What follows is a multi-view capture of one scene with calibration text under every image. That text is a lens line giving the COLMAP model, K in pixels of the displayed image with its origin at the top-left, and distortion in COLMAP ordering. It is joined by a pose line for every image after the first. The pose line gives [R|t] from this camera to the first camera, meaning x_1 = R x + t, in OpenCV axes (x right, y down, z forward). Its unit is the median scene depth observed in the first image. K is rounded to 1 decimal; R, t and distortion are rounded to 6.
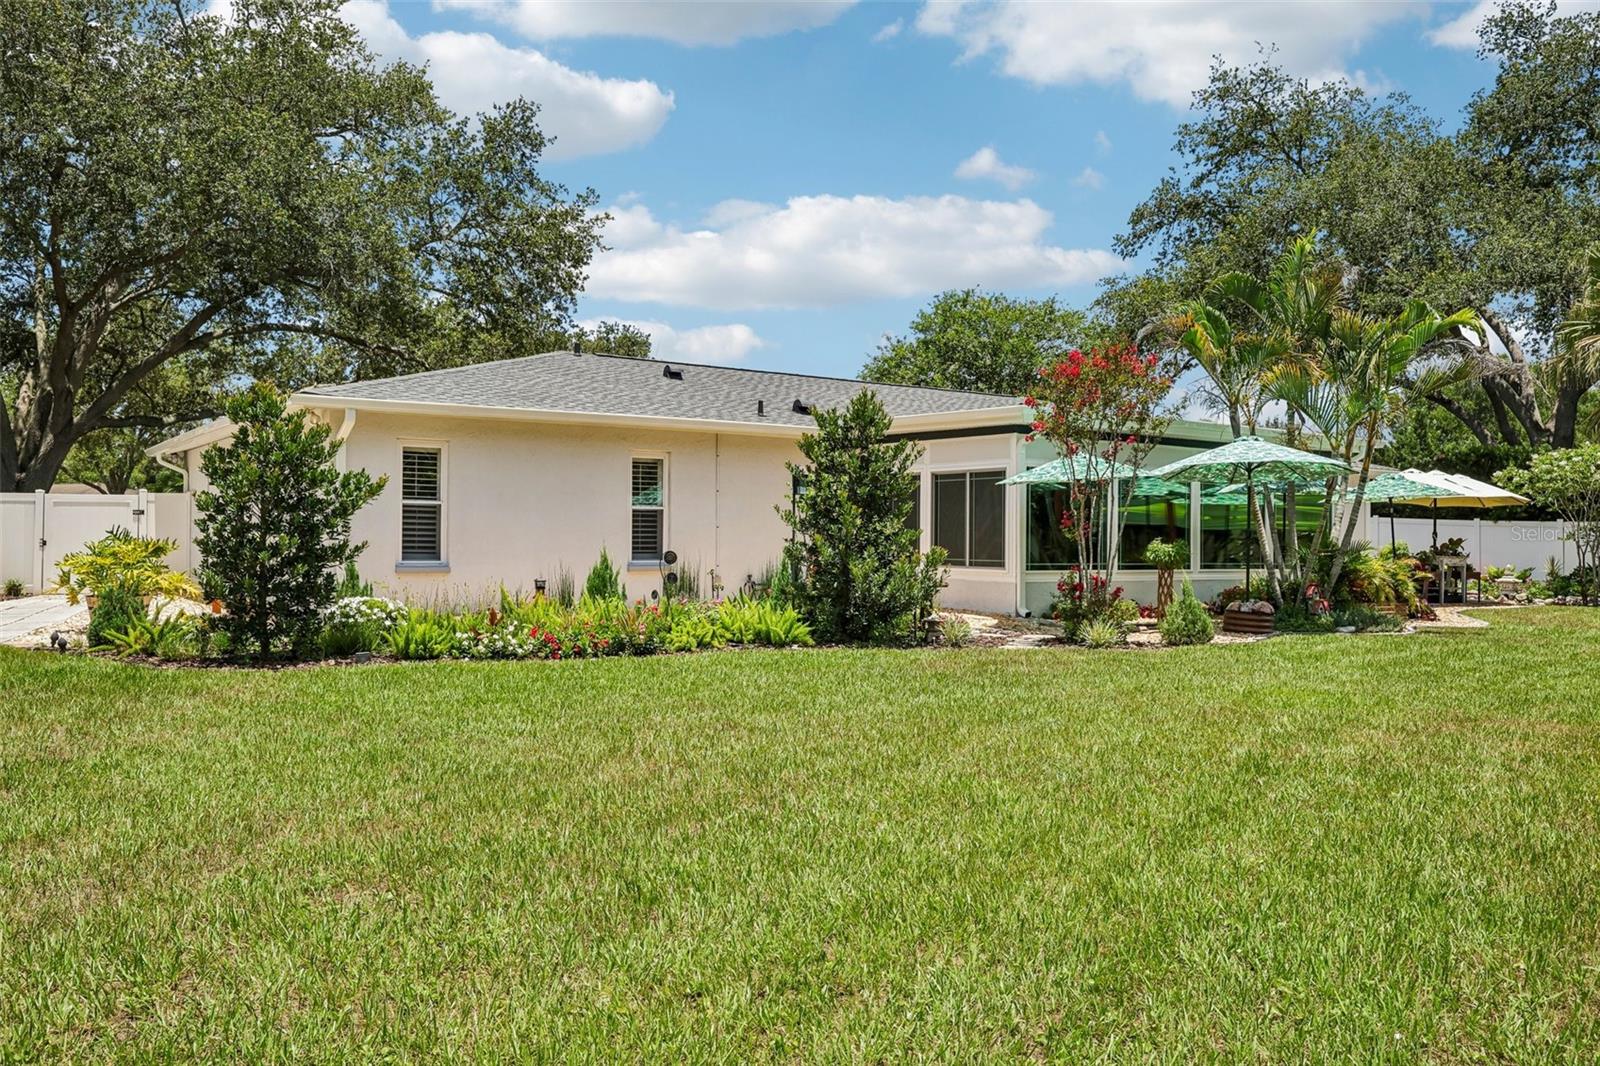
lens RADIAL K [[1327.0, 0, 800.0], [0, 1327.0, 533.0], [0, 0, 1]] dist [0.008337, 0.006781]
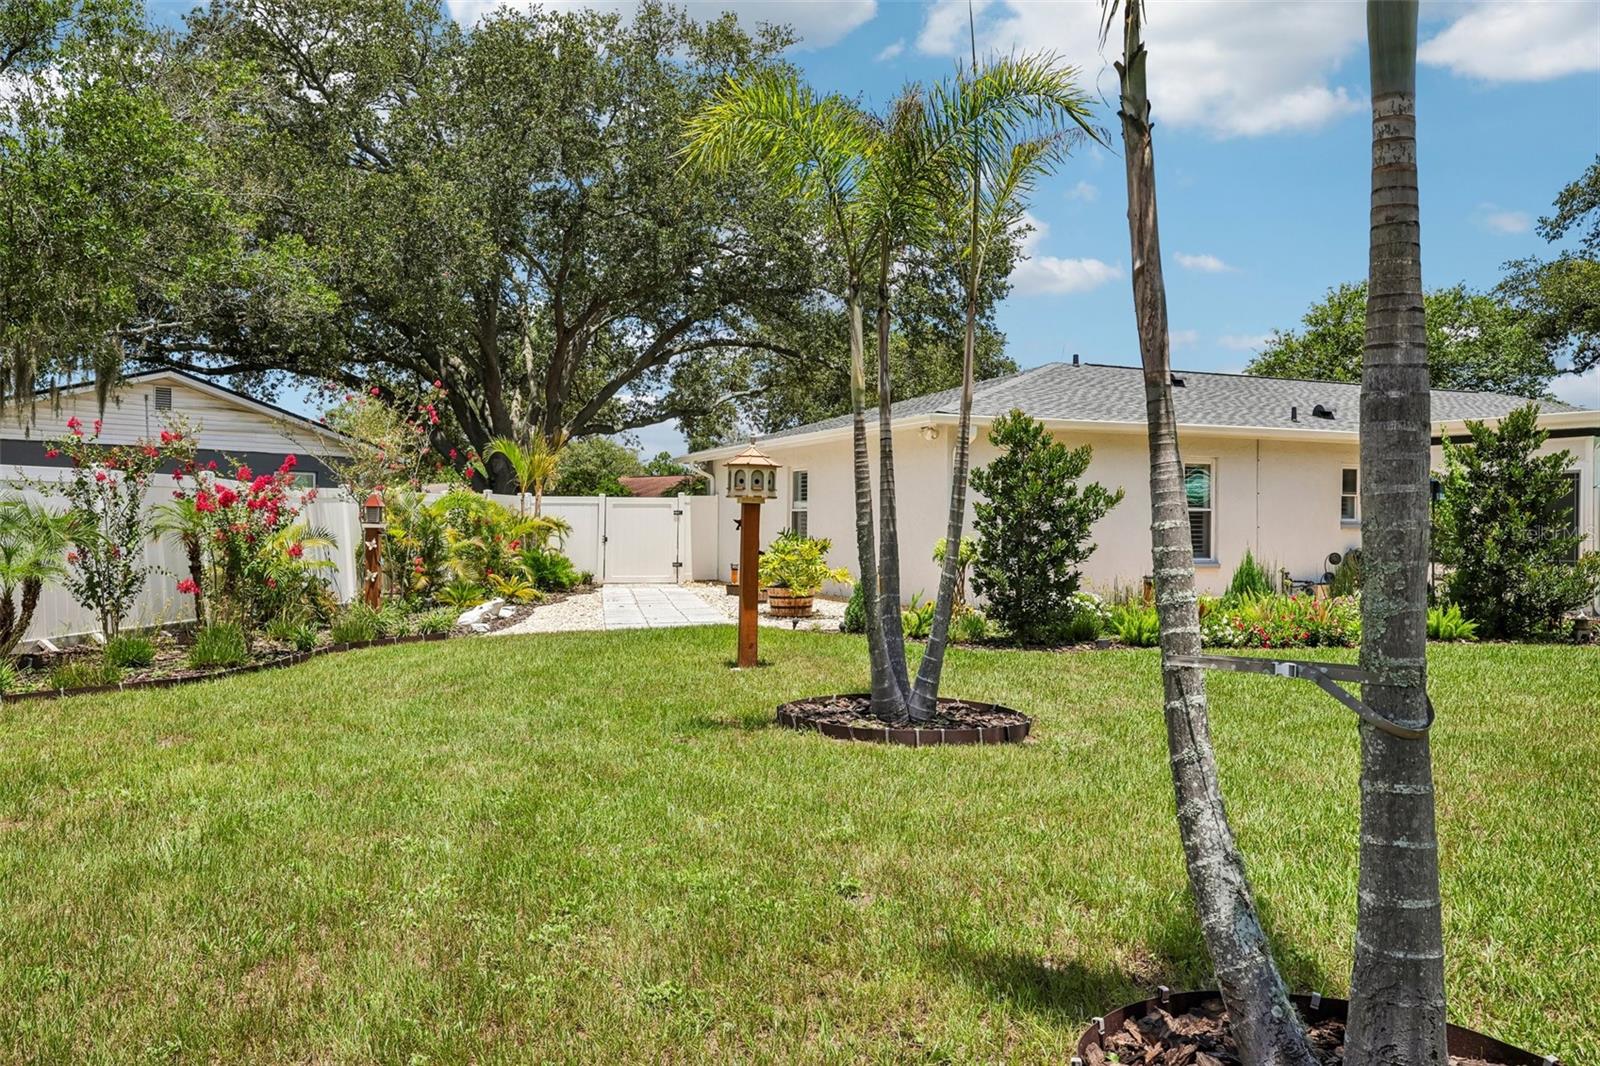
lens RADIAL K [[1309.9, 0, 800.0], [0, 1309.9, 533.0], [0, 0, 1]] dist [0.003946, 0.004375]
pose [[0.975910, 0.000787, -0.218173, -0.101570], [0.000577, 0.999981, 0.006189, -0.003490], [0.218174, -0.006166, 0.975890, -0.056732]]
